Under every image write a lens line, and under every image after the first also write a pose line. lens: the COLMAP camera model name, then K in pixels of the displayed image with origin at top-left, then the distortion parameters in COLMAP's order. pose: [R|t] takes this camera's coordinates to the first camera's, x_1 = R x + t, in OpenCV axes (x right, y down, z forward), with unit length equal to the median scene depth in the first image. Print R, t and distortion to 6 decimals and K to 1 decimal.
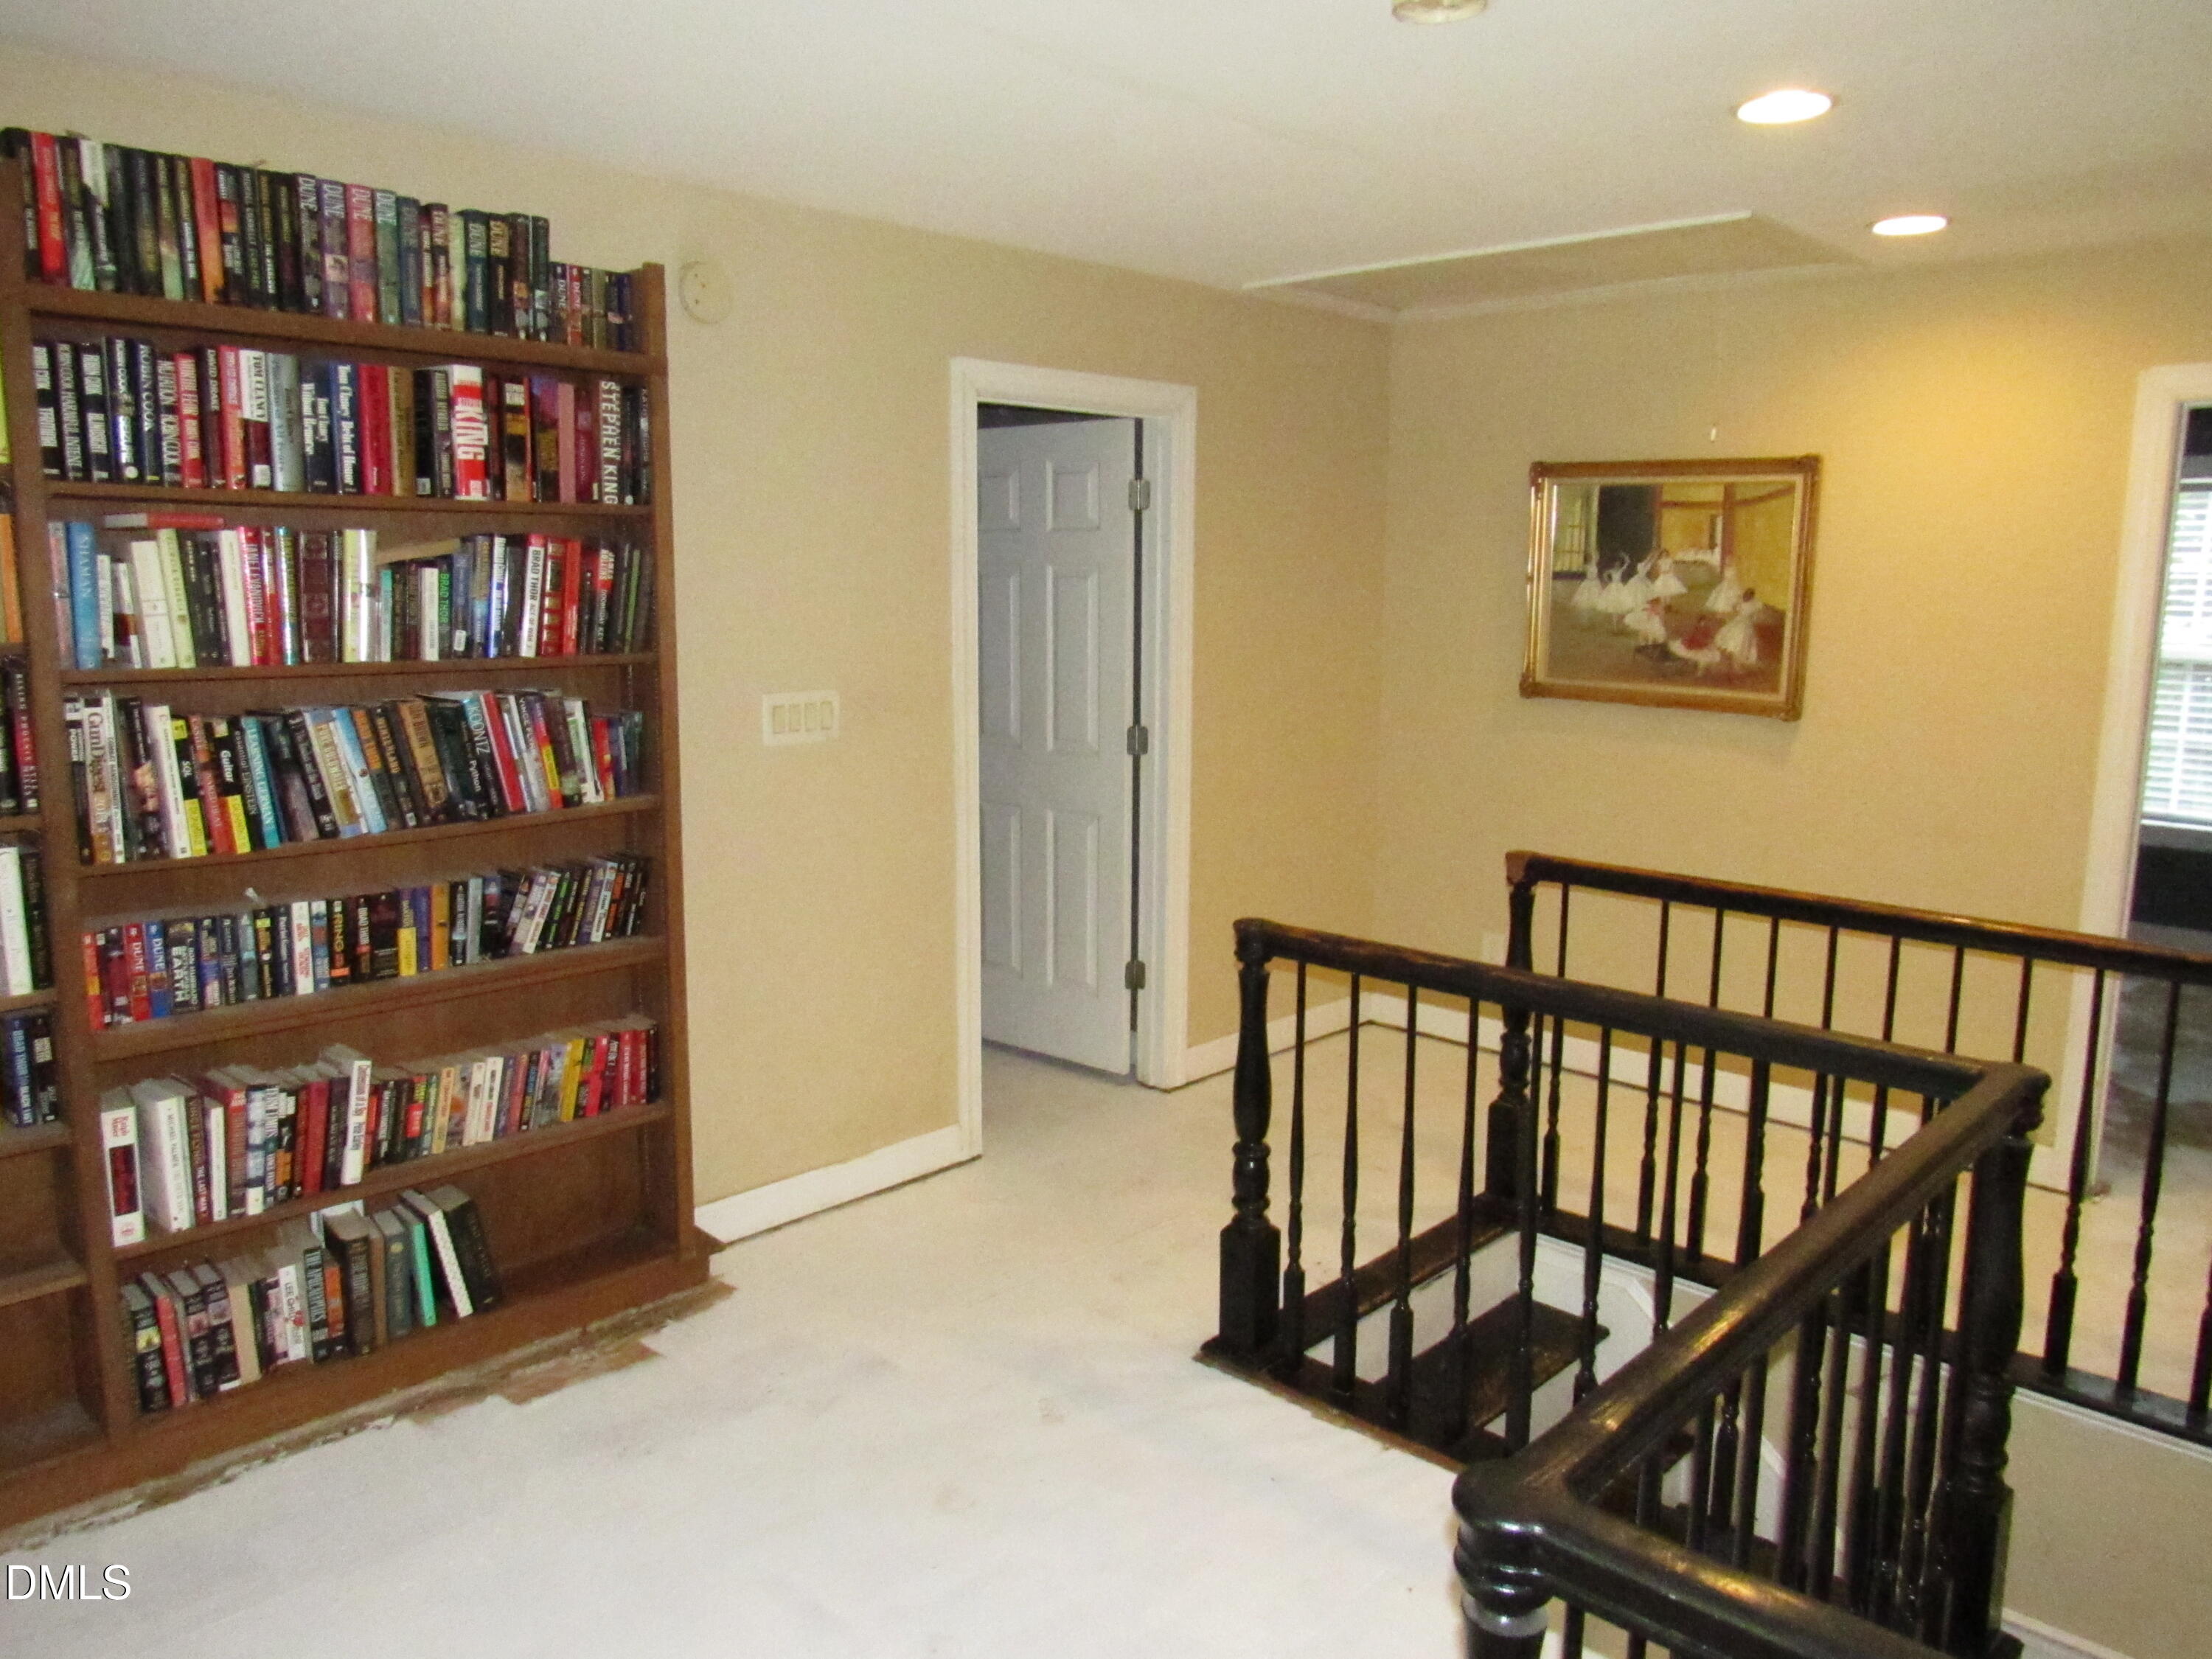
lens RADIAL K [[1582.1, 0, 1106.0], [0, 1582.1, 829.5], [0, 0, 1]] dist [-0.018651, -0.000993]
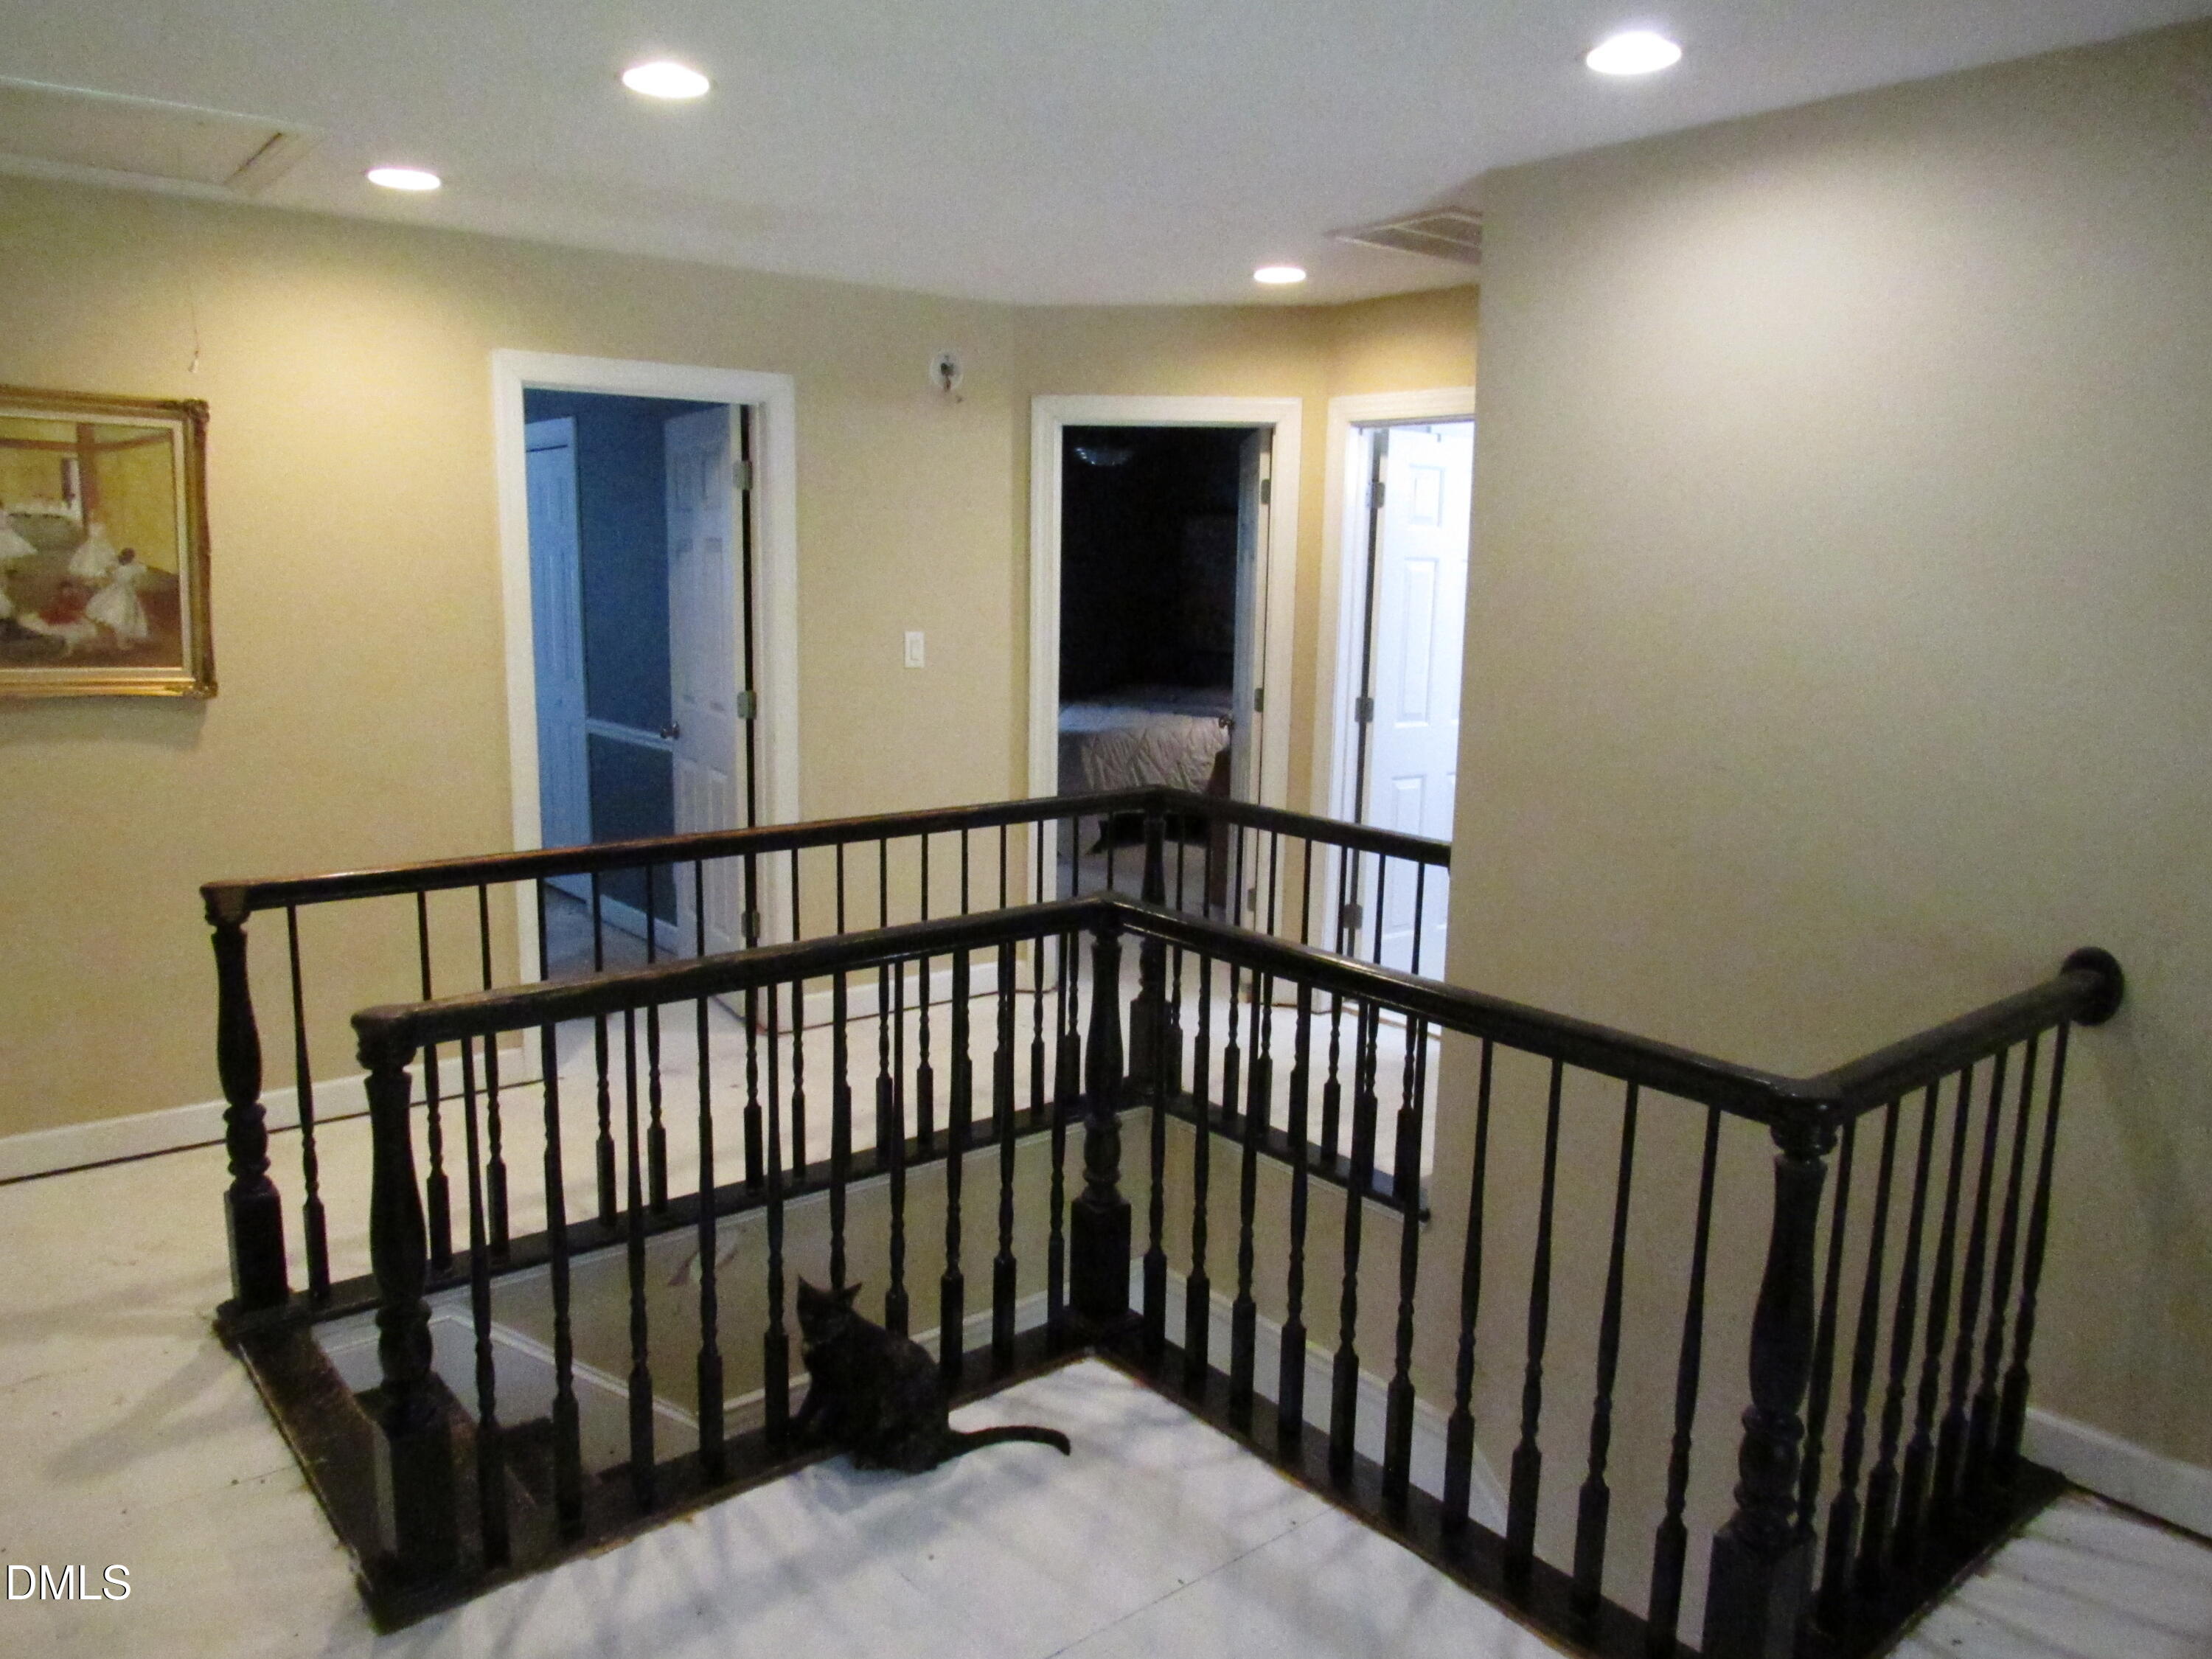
lens RADIAL K [[1498.0, 0, 1106.0], [0, 1498.0, 829.5], [0, 0, 1]] dist [-0.000950, 0.001171]
pose [[0.130555, -0.171517, 0.976492, -0.347782], [0.144293, 0.977722, 0.152441, -0.052178], [-0.980885, 0.120999, 0.152396, 0.379128]]
